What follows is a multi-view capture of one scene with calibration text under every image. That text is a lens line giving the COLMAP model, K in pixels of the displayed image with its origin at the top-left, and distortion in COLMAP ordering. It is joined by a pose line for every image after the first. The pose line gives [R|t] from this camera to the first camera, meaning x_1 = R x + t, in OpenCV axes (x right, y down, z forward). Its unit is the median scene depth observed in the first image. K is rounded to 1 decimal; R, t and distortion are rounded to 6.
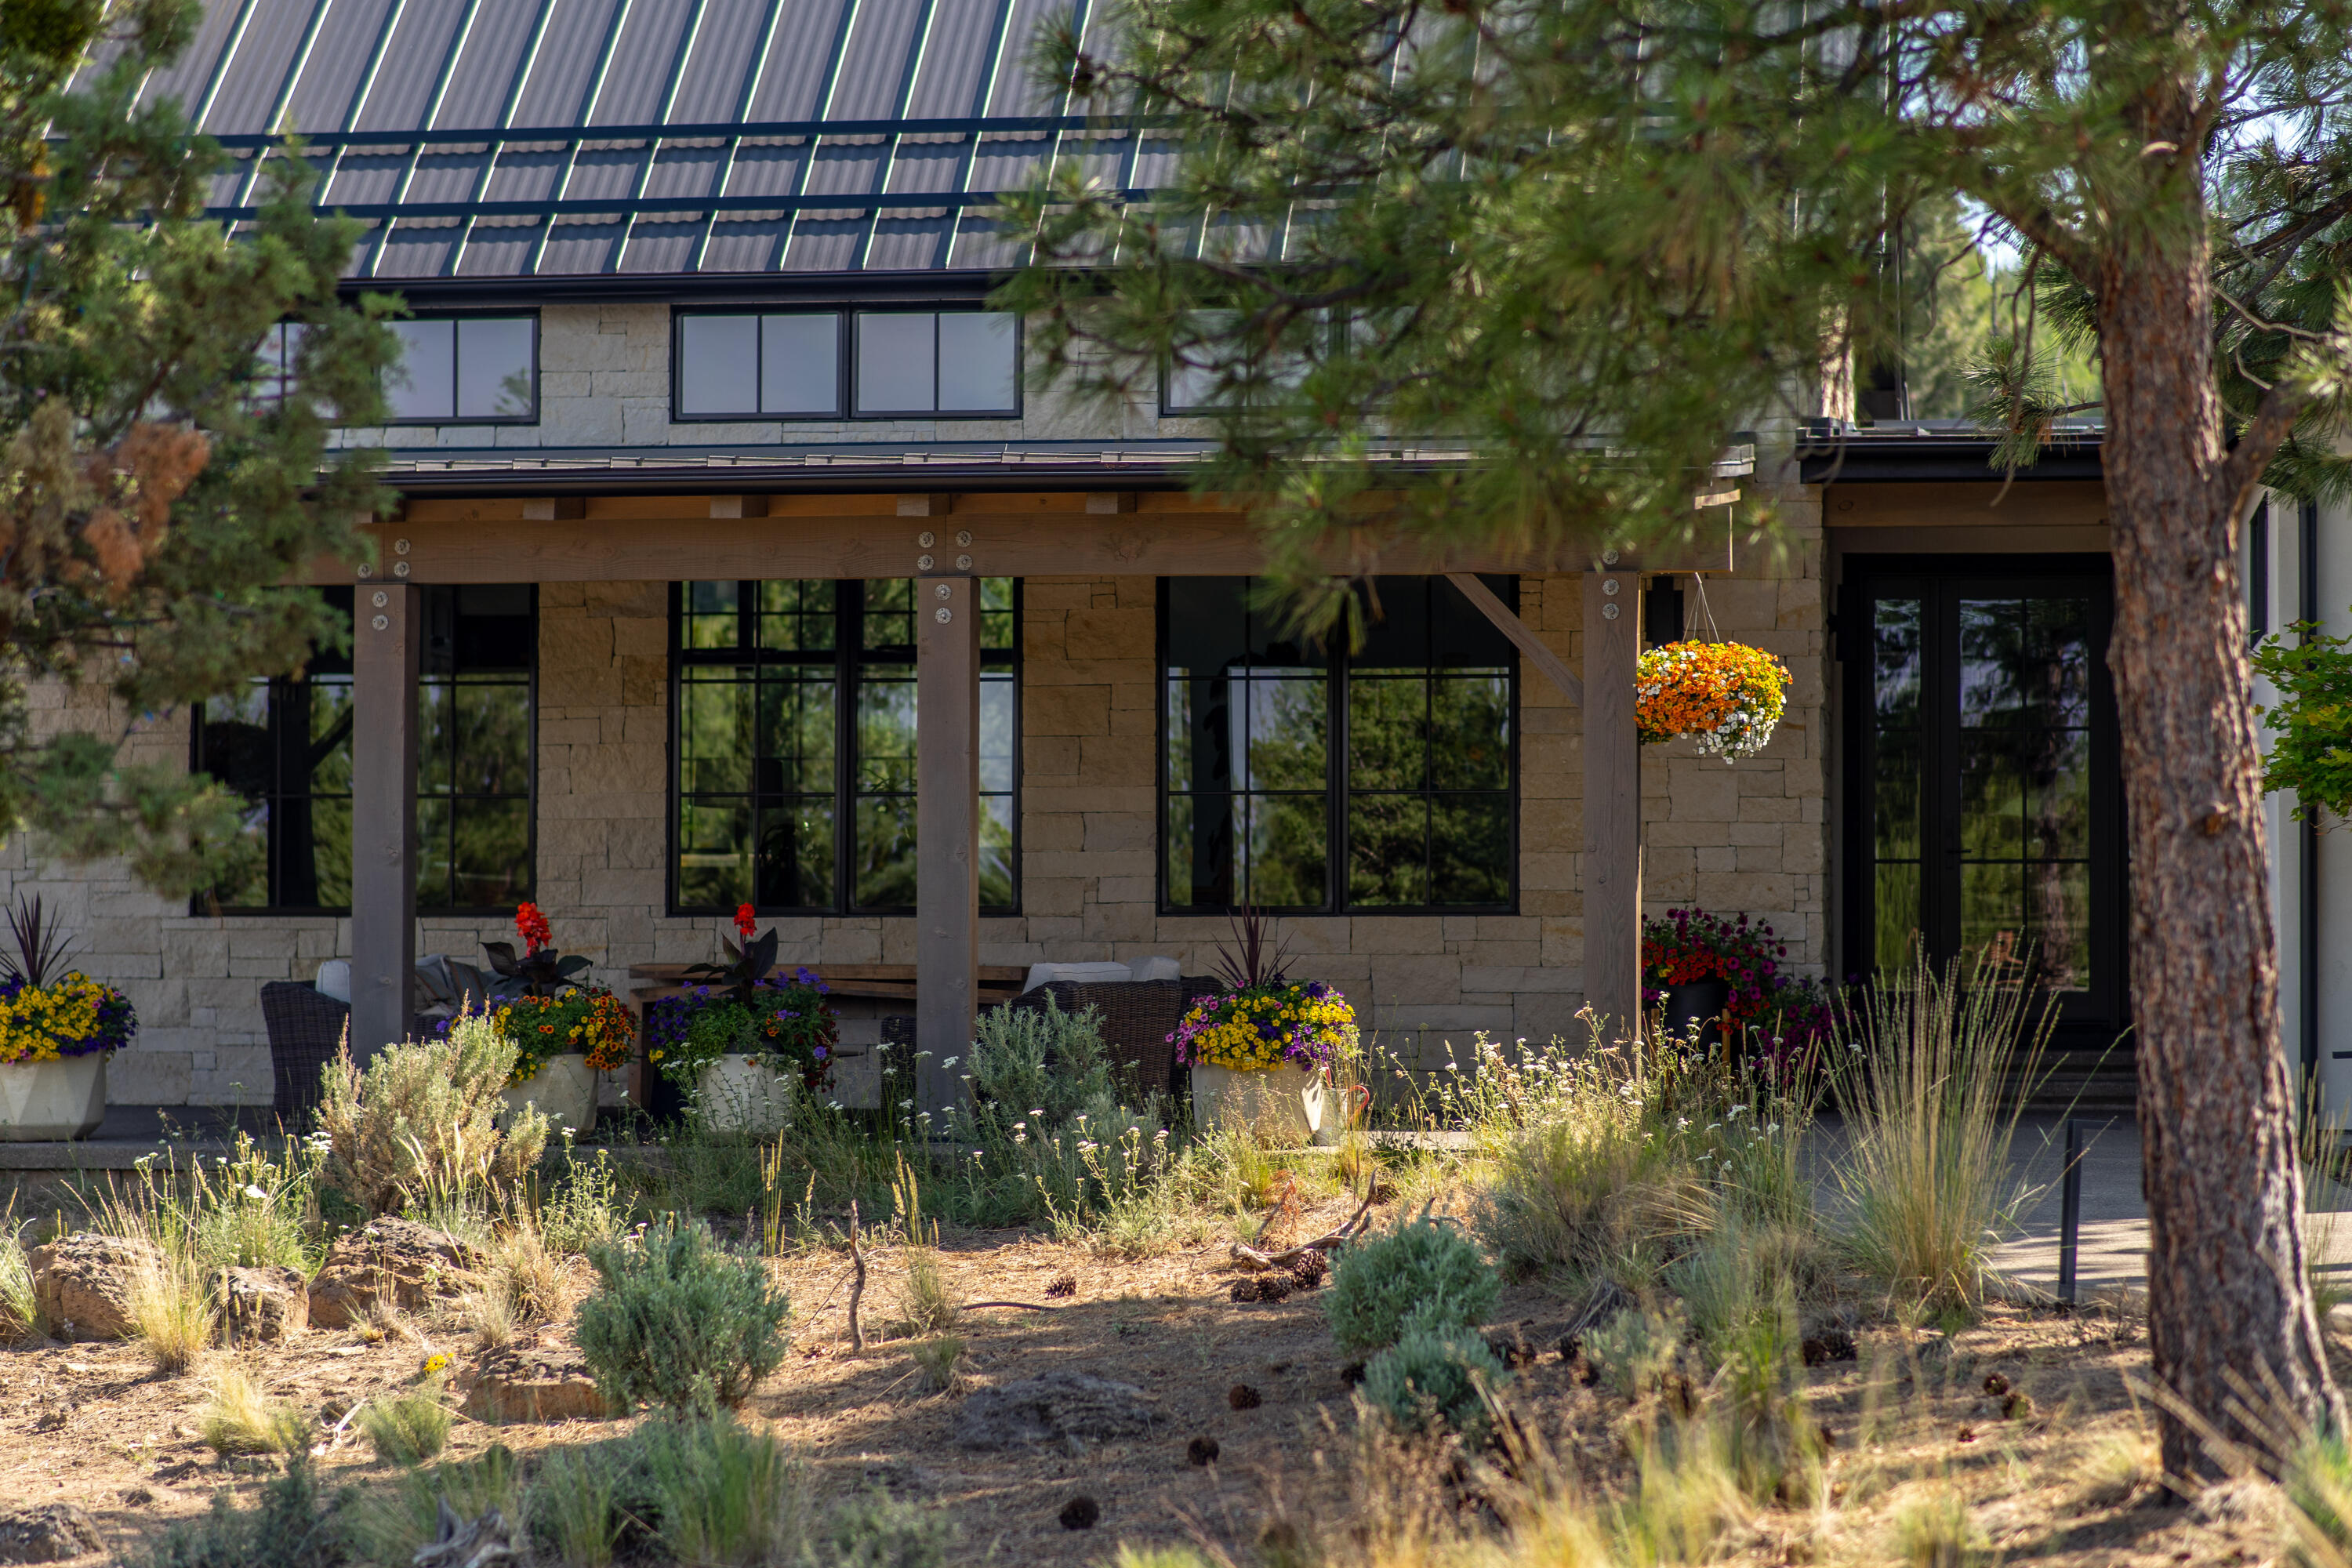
lens RADIAL K [[5938.2, 0, 1175.8], [0, 5938.2, 783.3], [0, 0, 1]] dist [-0.269027, 0.000000]
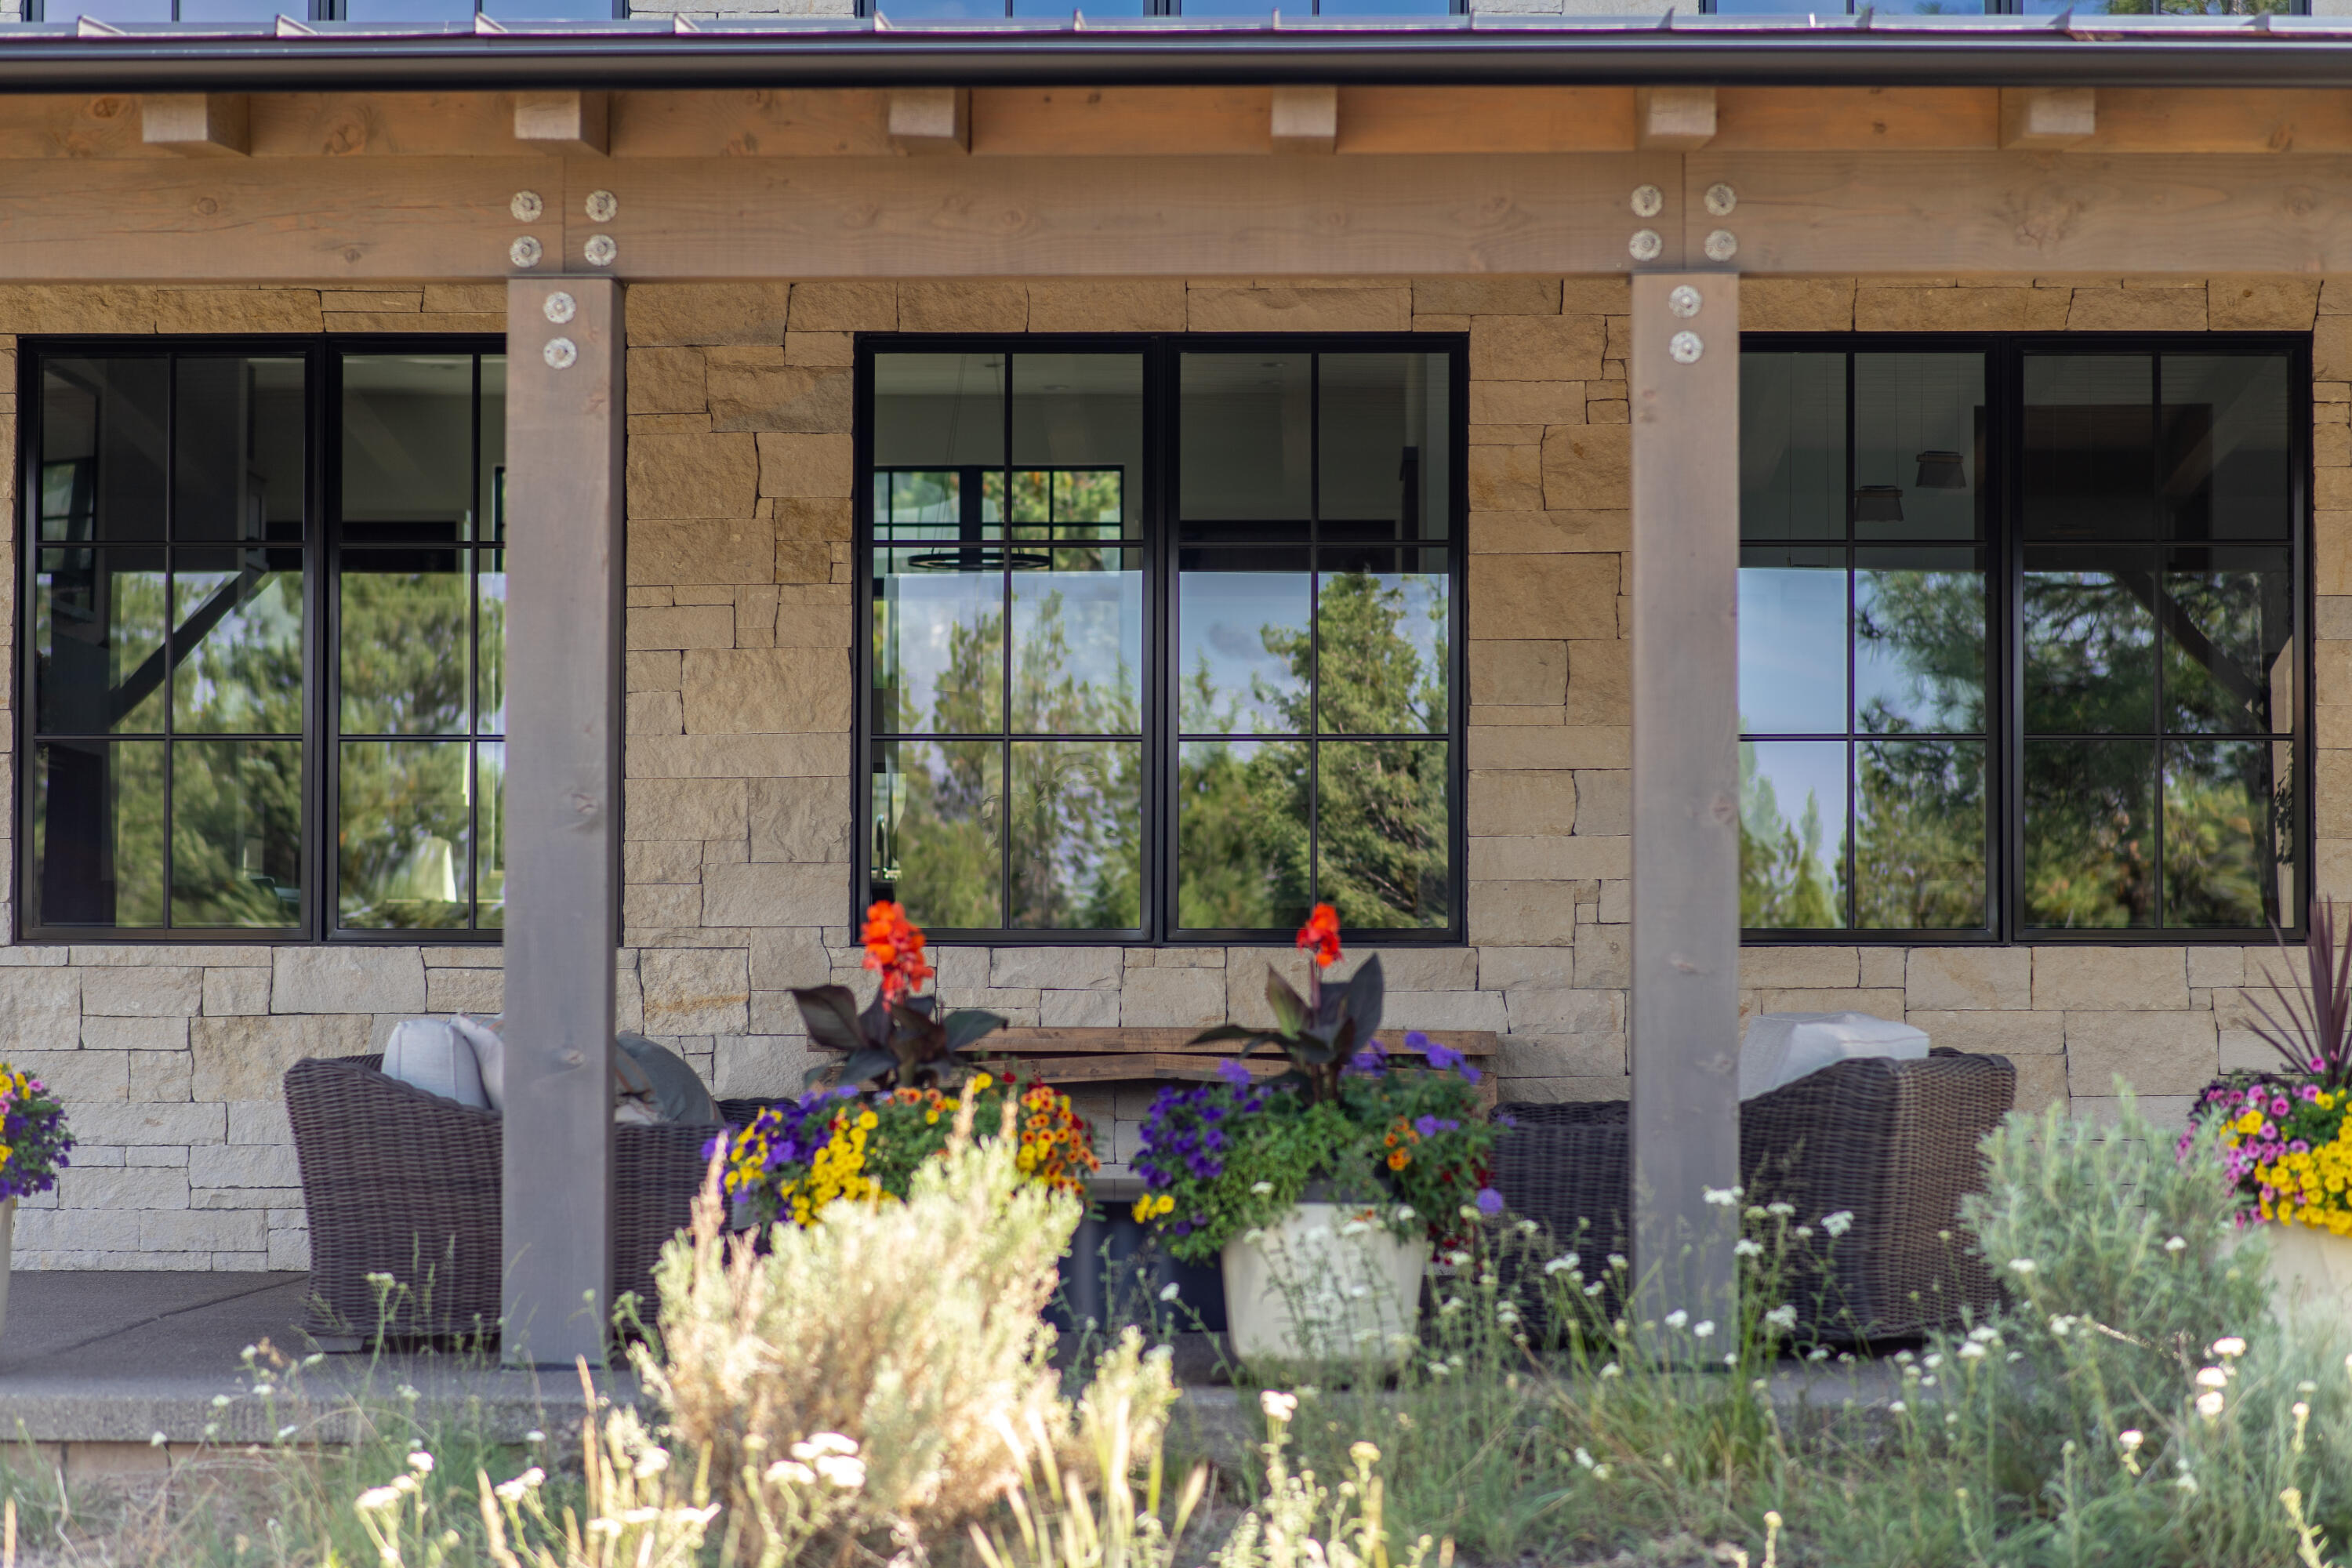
lens RADIAL K [[5938.2, 0, 1176.4], [0, 5938.2, 786.2], [0, 0, 1]] dist [-0.269027, 0.000000]
pose [[0.994911, 0.006251, 0.100562, -0.132543], [-0.005151, 0.999924, -0.011193, 0.015482], [-0.100624, 0.010618, 0.994868, 0.488321]]
